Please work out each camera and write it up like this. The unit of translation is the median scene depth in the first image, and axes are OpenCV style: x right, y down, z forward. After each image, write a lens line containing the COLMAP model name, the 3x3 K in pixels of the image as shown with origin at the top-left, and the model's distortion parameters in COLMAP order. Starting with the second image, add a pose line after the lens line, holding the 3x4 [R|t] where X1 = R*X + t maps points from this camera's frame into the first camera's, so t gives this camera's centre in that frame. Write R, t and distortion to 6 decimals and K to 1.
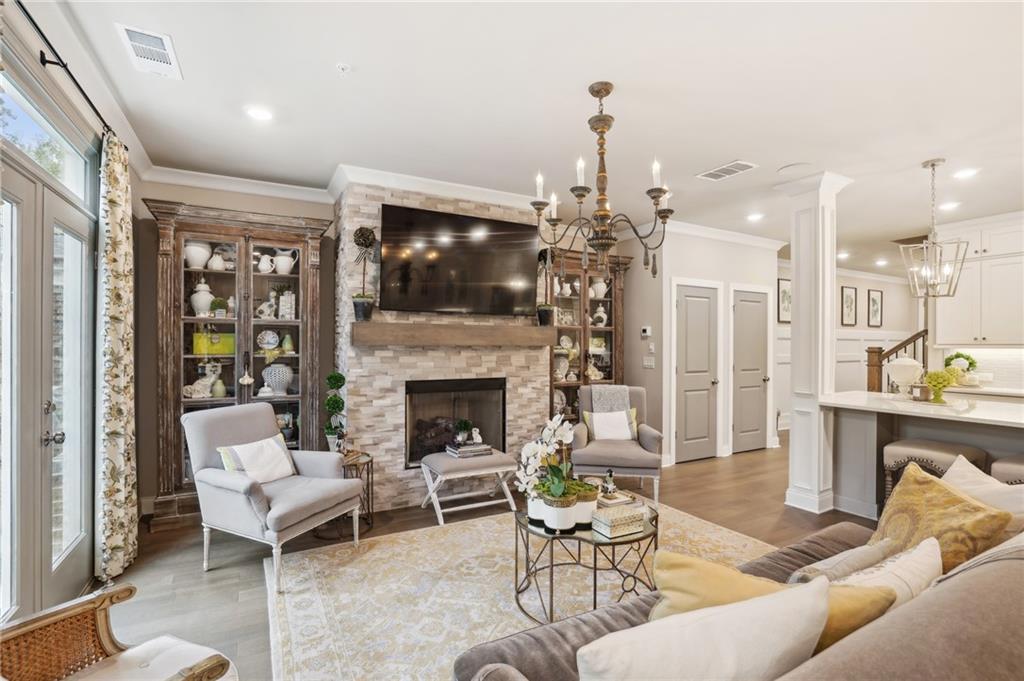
lens RADIAL K [[464.5, 0, 488.7], [0, 464.5, 347.1], [0, 0, 1]] dist [-0.043864, 0.001219]
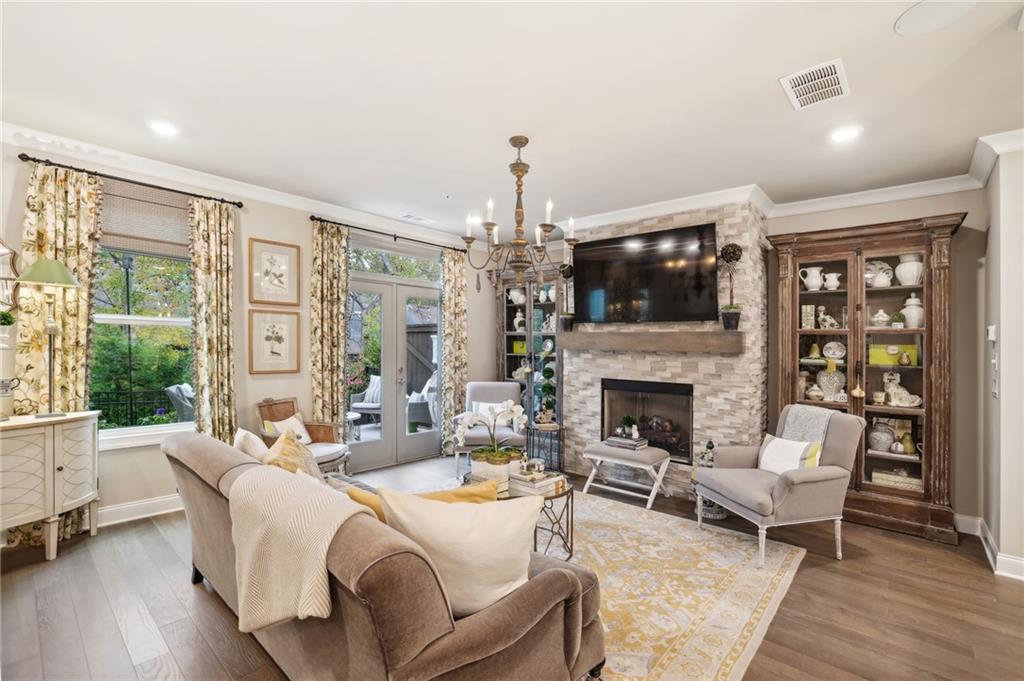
lens RADIAL K [[453.4, 0, 517.2], [0, 453.4, 351.8], [0, 0, 1]] dist [-0.022418, 0.000884]
pose [[0.384009, 0.015373, -0.923201, 0.856836], [-0.022635, 0.999718, 0.007232, -0.002137], [0.923052, 0.018119, 0.384249, 0.317610]]
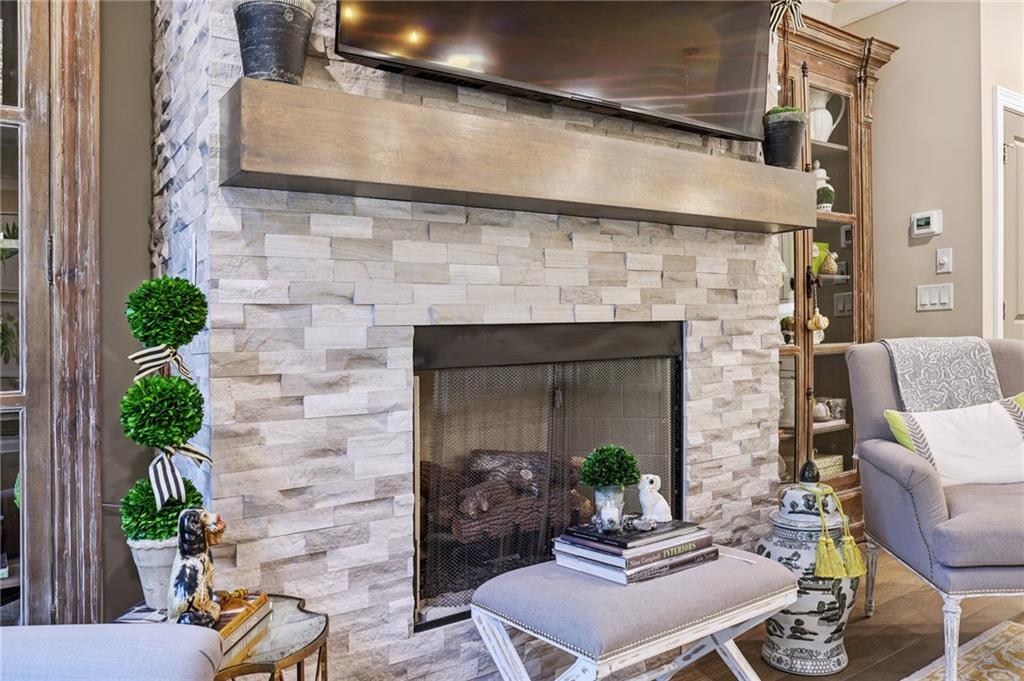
lens RADIAL K [[755.6, 0, 512.6], [0, 755.6, 311.7], [0, 0, 1]] dist [-0.037544, 0.000966]
pose [[0.988477, -0.016790, 0.150440, -0.187872], [0.020411, 0.999537, -0.022557, 0.075282], [-0.149992, 0.025367, 0.988362, 0.520601]]
